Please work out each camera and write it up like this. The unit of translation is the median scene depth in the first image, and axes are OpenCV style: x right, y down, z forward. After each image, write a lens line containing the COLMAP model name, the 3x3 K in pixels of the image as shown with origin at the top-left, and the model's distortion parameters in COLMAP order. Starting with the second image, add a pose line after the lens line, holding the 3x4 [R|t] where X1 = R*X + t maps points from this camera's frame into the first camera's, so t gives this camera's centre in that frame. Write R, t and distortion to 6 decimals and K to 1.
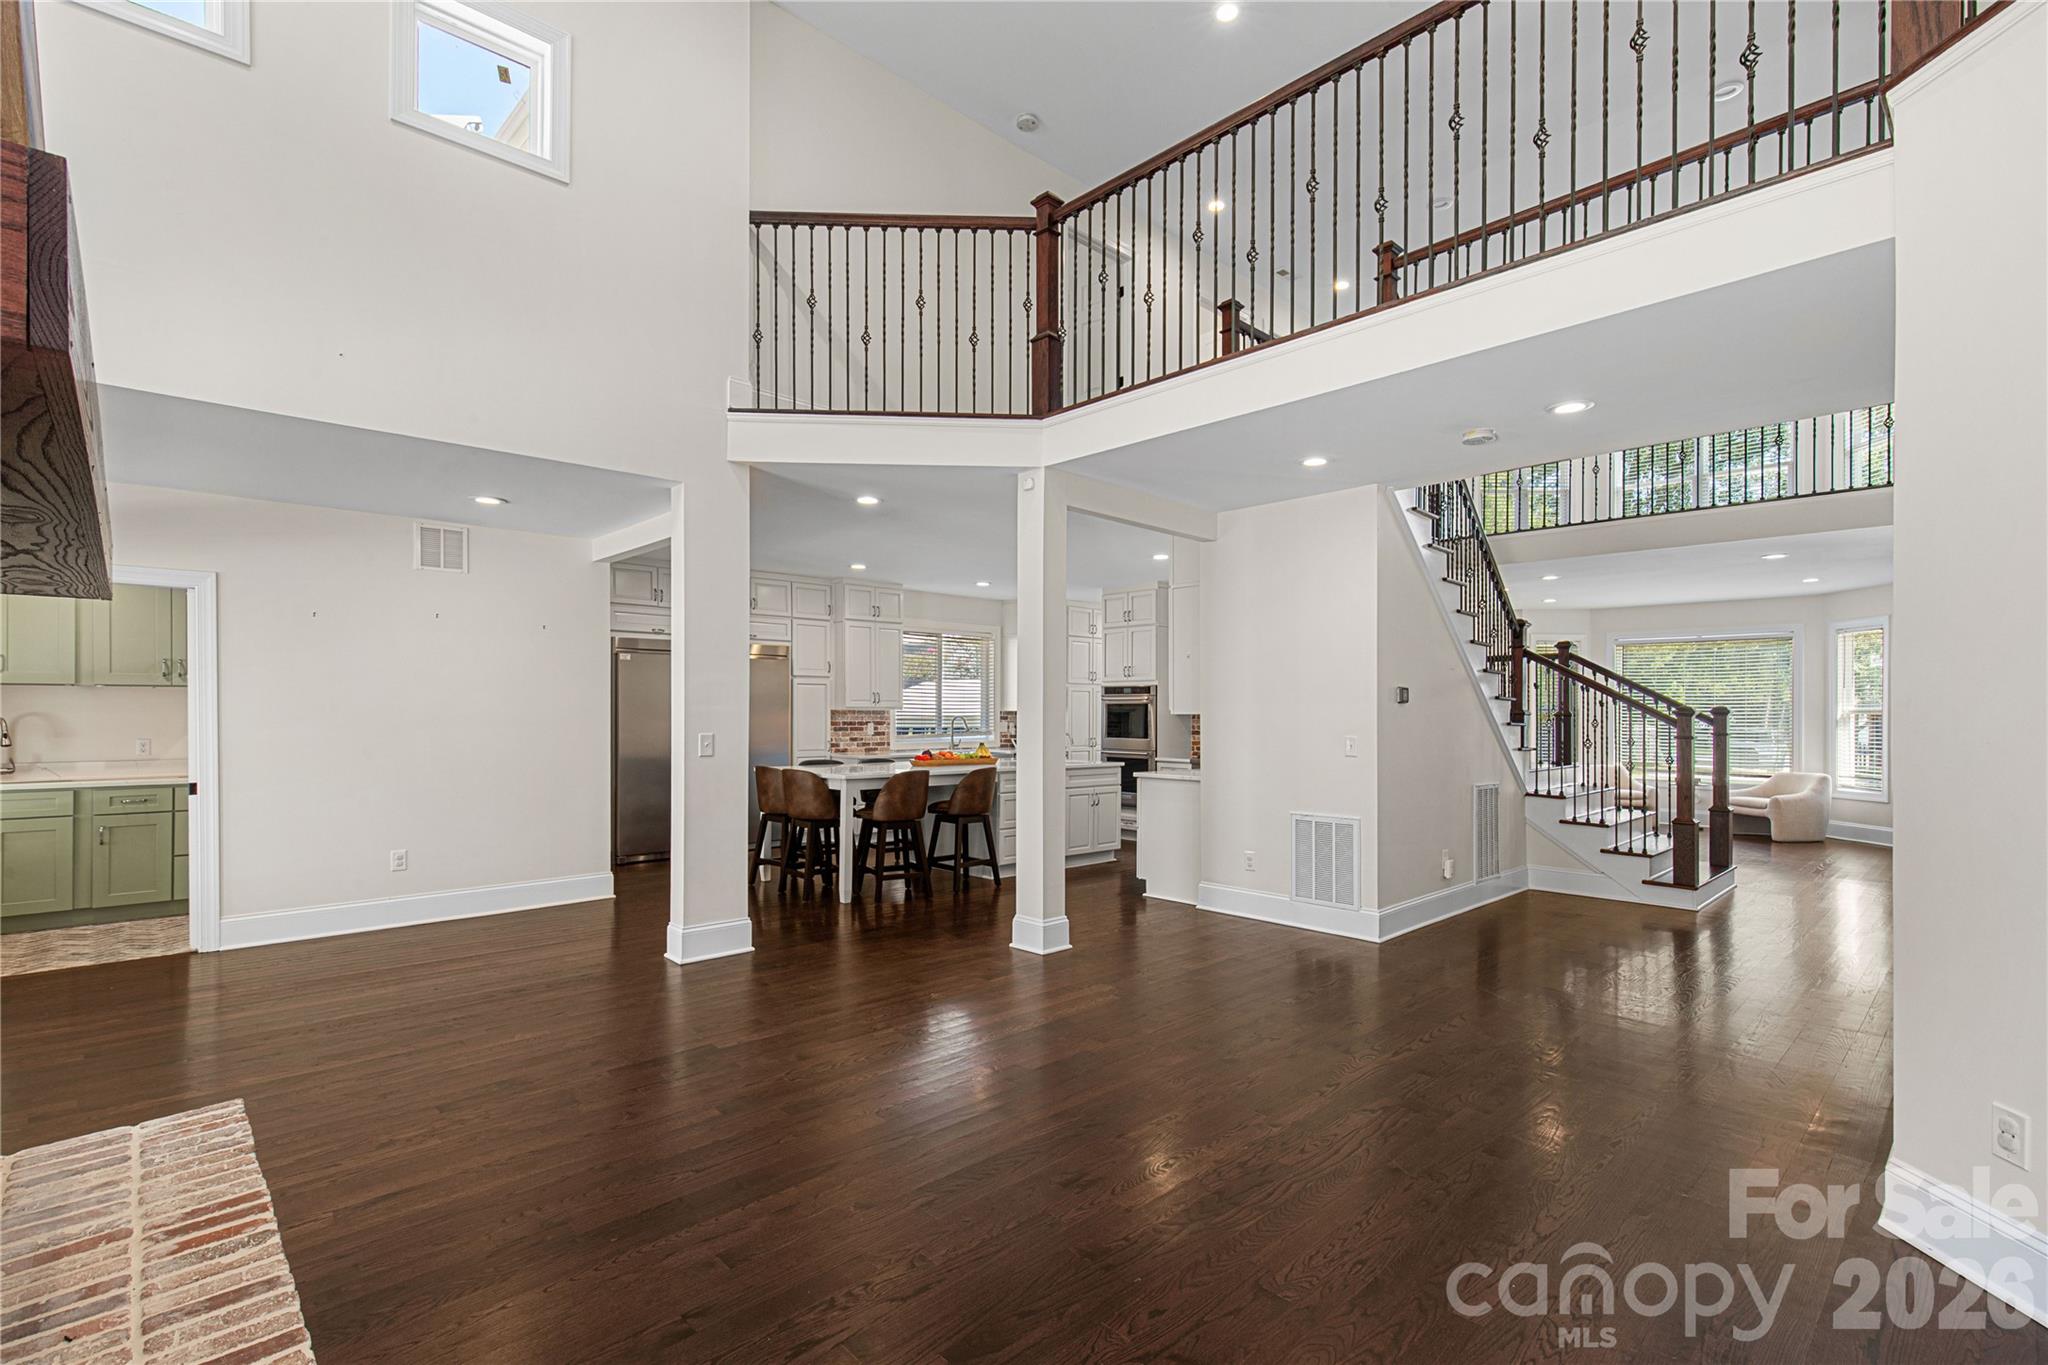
lens RADIAL K [[938.0, 0, 1007.6], [0, 938.0, 721.1], [0, 0, 1]] dist [0.003507, 0.000484]
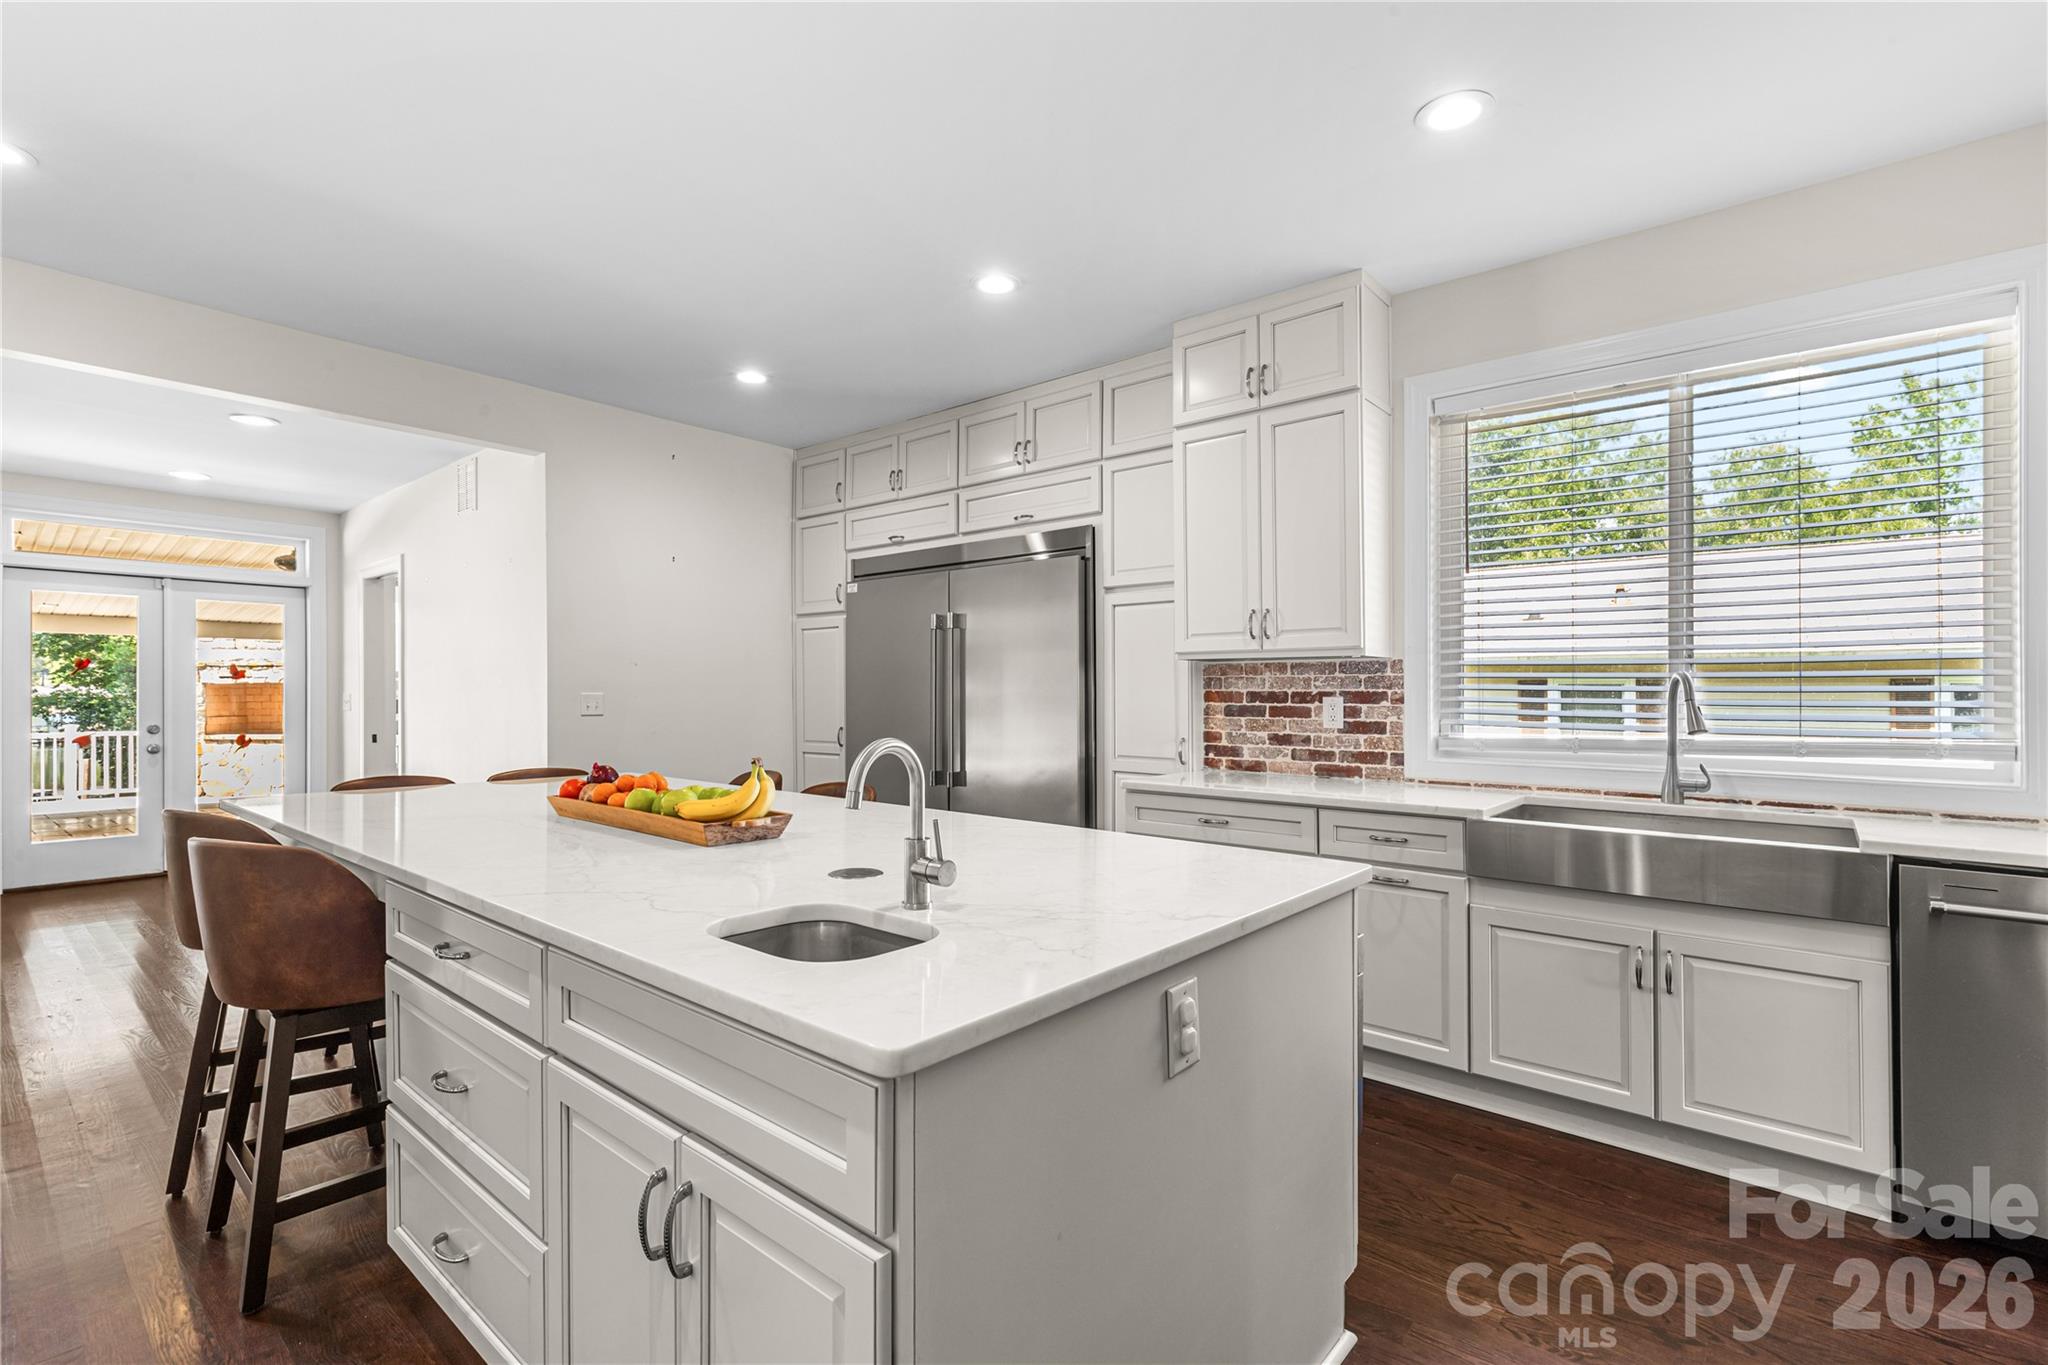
lens RADIAL K [[938.0, 0, 1028.7], [0, 938.0, 678.9], [0, 0, 1]] dist [0.003507, 0.000484]
pose [[0.105163, -0.016323, -0.994321, 0.206914], [-0.011048, 0.999784, -0.017581, 0.003034], [0.994394, 0.012834, 0.104960, 0.890846]]
